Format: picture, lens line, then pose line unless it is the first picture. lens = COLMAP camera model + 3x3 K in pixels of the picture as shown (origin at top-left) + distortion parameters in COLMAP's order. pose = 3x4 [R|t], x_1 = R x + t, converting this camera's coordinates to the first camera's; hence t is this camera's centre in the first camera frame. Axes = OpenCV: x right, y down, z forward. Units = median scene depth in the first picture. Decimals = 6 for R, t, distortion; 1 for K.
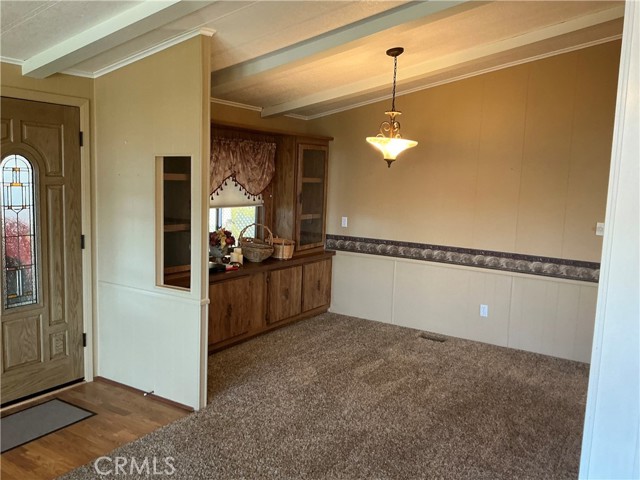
lens RADIAL K [[529.6, 0, 316.5], [0, 529.6, 241.2], [0, 0, 1]] dist [0.076230, -0.147288]
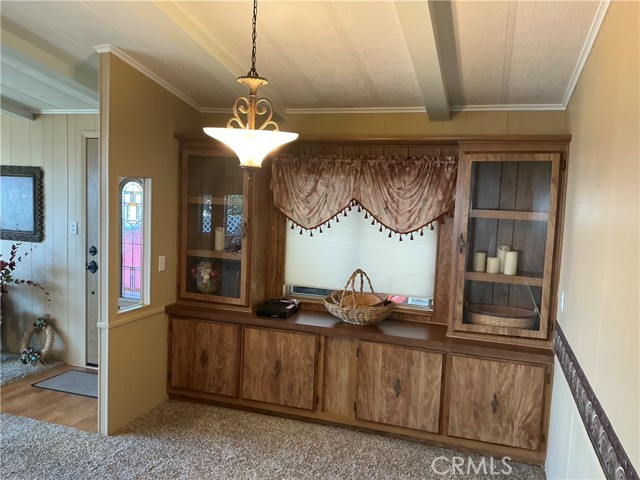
lens RADIAL K [[529.6, 0, 317.3], [0, 529.6, 238.1], [0, 0, 1]] dist [0.076230, -0.147288]
pose [[0.250435, 0.064689, -0.965970, 0.593173], [-0.149521, 0.988378, 0.027425, -0.092466], [0.956518, 0.137565, 0.257197, 0.801948]]
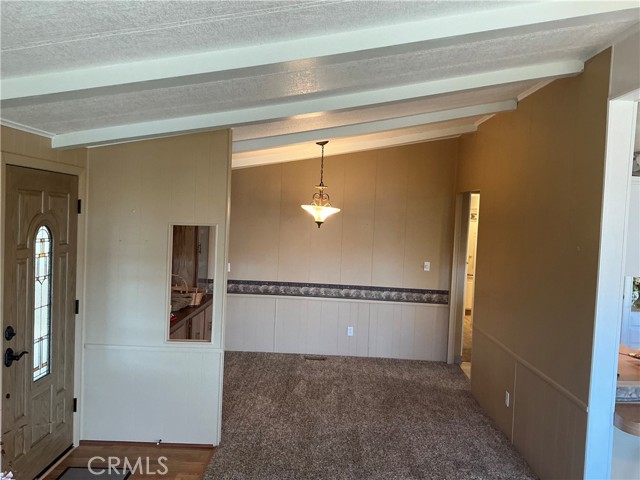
lens RADIAL K [[529.6, 0, 325.8], [0, 529.6, 241.8], [0, 0, 1]] dist [0.076230, -0.147288]
pose [[0.846481, -0.023041, 0.531920, -0.463665], [0.048608, 0.998235, -0.034113, -0.052338], [-0.530195, 0.054732, 0.846107, -0.088239]]
